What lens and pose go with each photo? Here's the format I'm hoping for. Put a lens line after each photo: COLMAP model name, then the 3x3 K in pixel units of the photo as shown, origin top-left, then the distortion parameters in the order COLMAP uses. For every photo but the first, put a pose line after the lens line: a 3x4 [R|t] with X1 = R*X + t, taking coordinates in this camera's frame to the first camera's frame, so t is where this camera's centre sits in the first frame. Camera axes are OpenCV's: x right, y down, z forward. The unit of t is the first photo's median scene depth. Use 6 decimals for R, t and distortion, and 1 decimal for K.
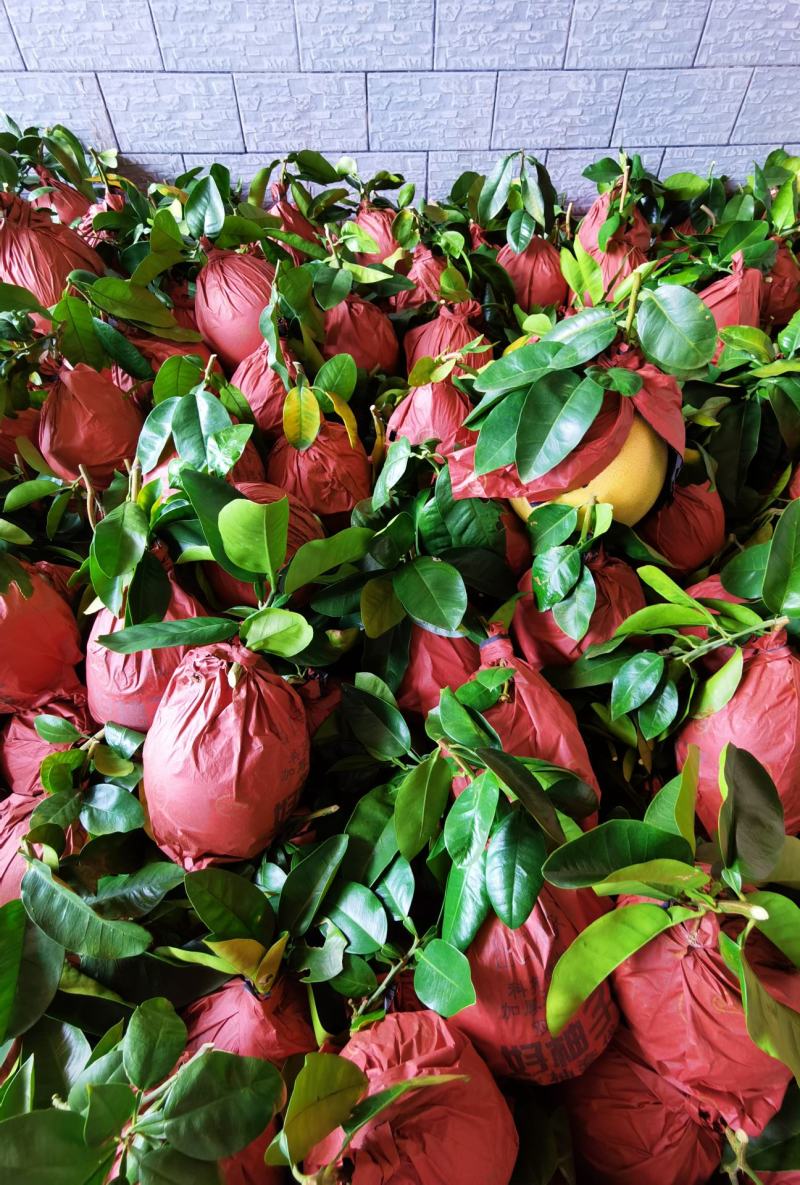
lens RADIAL K [[639.1, 0, 400.0], [0, 639.1, 592.5], [0, 0, 1]] dist [0.027139, -0.009418]
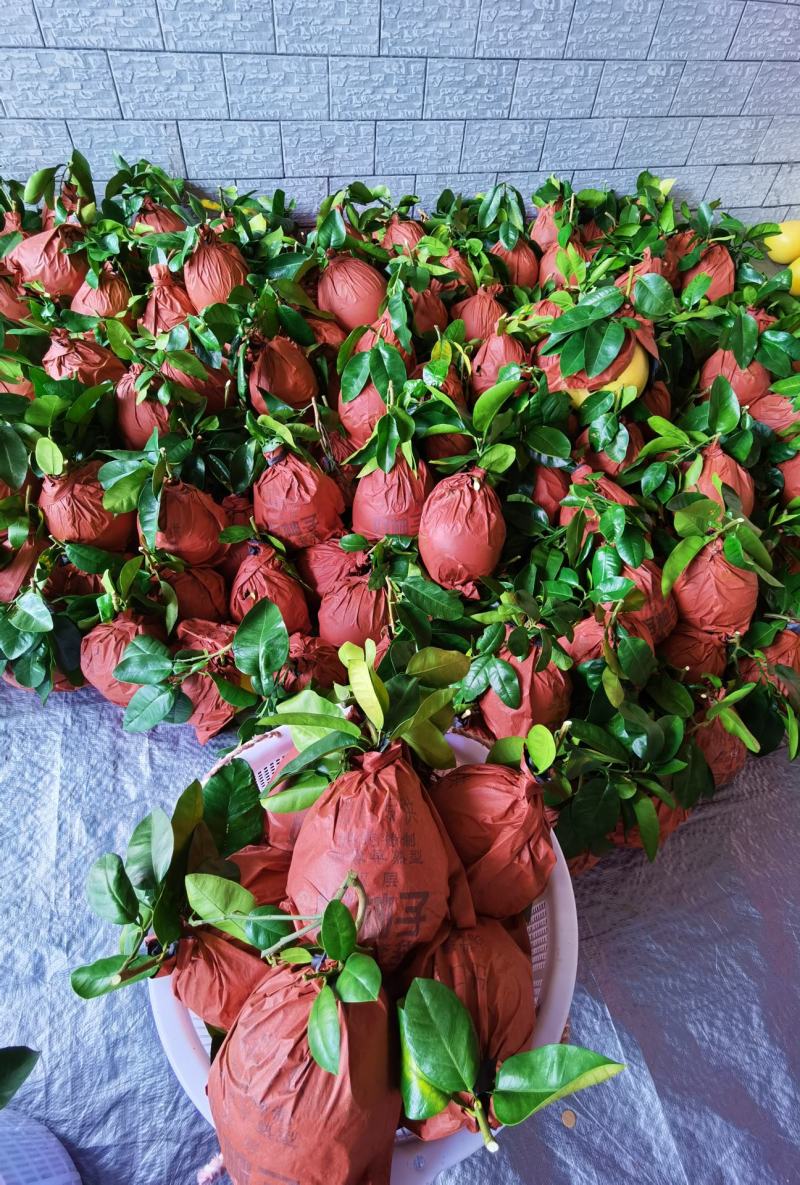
lens RADIAL K [[639.1, 0, 400.0], [0, 639.1, 592.5], [0, 0, 1]] dist [0.027139, -0.009418]
pose [[0.974191, -0.129388, 0.184961, -0.451984], [0.124432, 0.991492, 0.038205, 0.179302], [-0.188331, -0.014204, 0.982003, -0.448956]]
